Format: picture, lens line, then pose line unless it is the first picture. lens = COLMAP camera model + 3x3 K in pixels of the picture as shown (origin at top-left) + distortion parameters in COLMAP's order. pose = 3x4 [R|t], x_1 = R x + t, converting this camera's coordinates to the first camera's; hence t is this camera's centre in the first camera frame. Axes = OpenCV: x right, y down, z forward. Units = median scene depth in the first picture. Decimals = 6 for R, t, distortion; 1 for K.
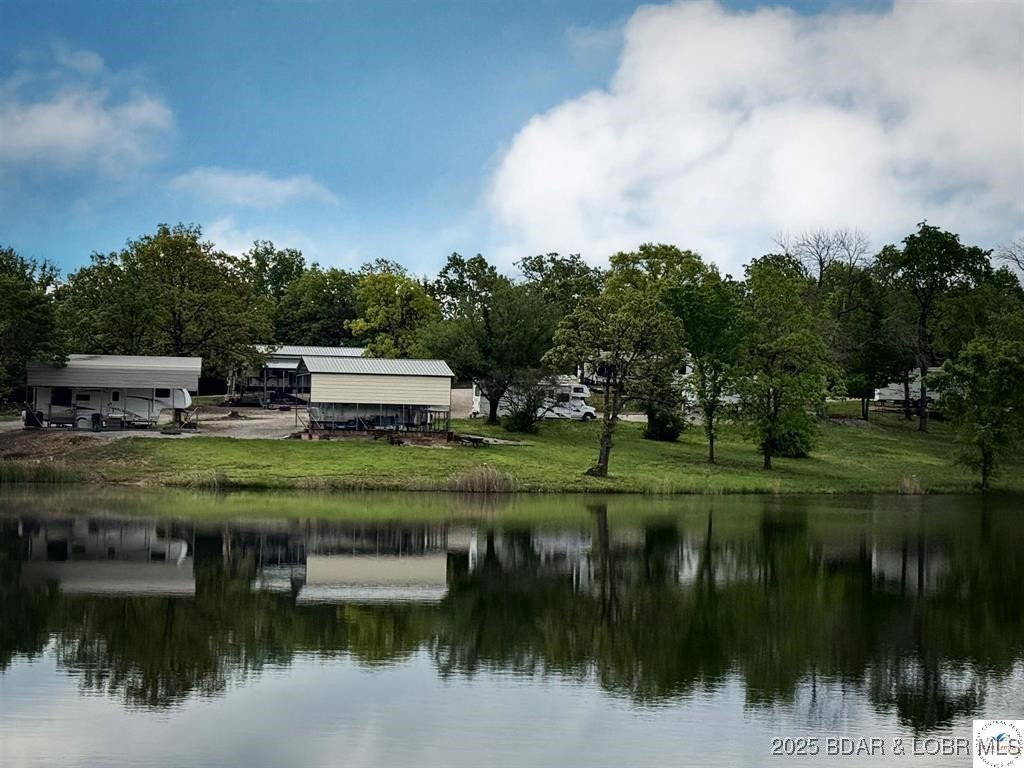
lens RADIAL K [[2114.7, 0, 490.1], [0, 2114.7, 393.1], [0, 0, 1]] dist [0.167505, 0.163671]
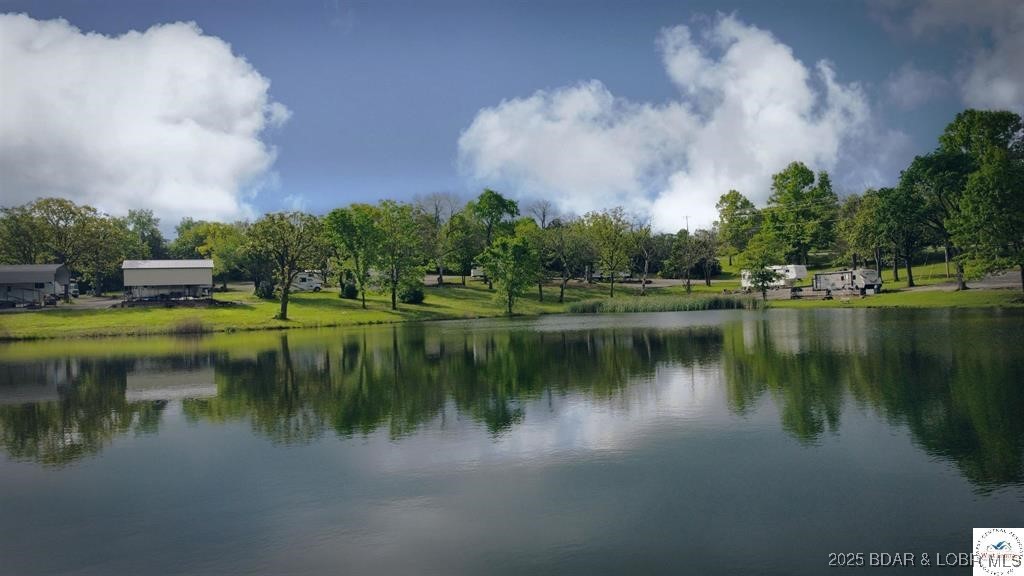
lens RADIAL K [[776.9, 0, 504.9], [0, 776.9, 292.9], [0, 0, 1]] dist [-0.003305, -0.004449]
pose [[0.983084, -0.051435, 0.175787, 0.101911], [0.050514, 0.998676, 0.009716, 0.018403], [-0.176054, -0.000672, 0.984380, 0.309866]]
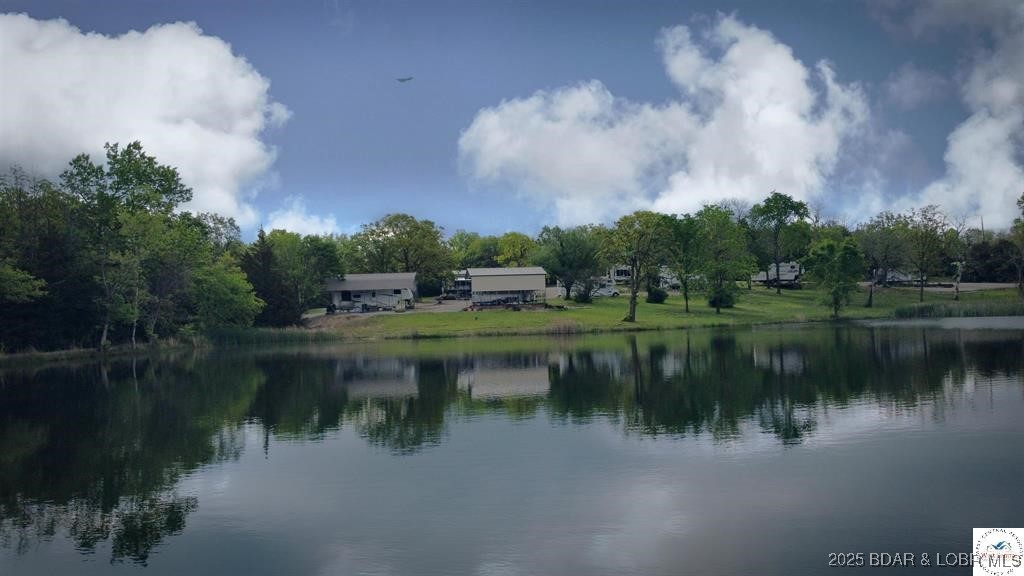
lens RADIAL K [[776.9, 0, 504.9], [0, 776.9, 292.9], [0, 0, 1]] dist [-0.003305, -0.004449]
pose [[0.995544, -0.055759, -0.076050, -0.002198], [0.054893, 0.998402, -0.013436, 0.015627], [0.076678, 0.009202, 0.997013, 0.292529]]
